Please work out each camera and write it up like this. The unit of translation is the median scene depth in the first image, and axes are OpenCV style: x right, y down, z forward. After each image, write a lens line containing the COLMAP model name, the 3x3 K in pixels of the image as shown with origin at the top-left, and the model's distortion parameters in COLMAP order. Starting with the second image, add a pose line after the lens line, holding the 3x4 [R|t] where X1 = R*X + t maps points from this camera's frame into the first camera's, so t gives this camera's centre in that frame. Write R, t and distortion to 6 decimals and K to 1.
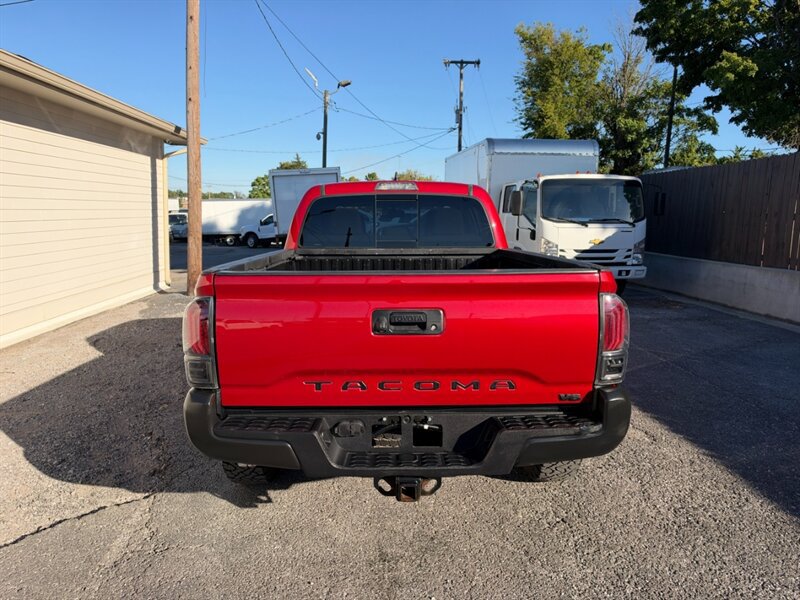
lens RADIAL K [[579.5, 0, 400.0], [0, 579.5, 300.0], [0, 0, 1]] dist [0.099764, -0.192076]
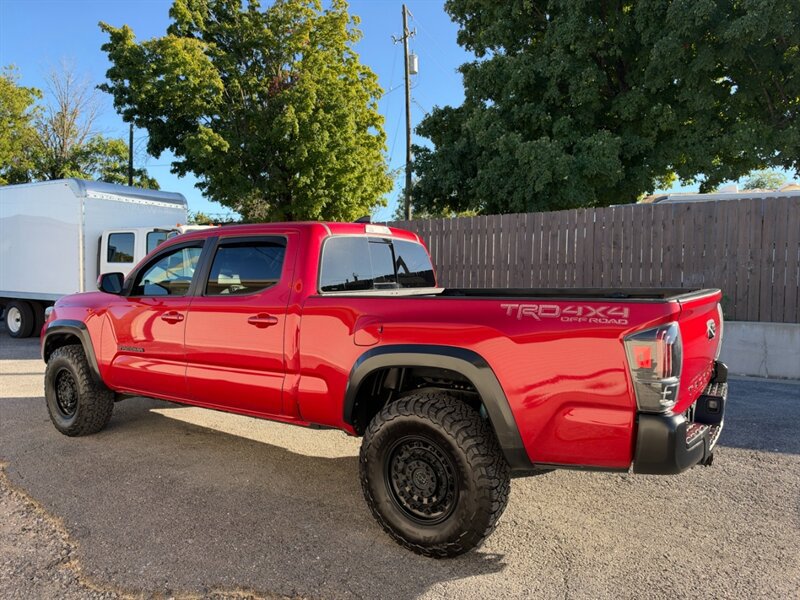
lens RADIAL K [[581.9, 0, 397.1], [0, 581.9, 300.1], [0, 0, 1]] dist [-0.002208, -0.008564]
pose [[0.585515, -0.042960, 0.809522, -0.402662], [0.118090, 0.992463, -0.032744, -0.022111], [-0.802014, 0.114768, 0.586176, 0.200489]]
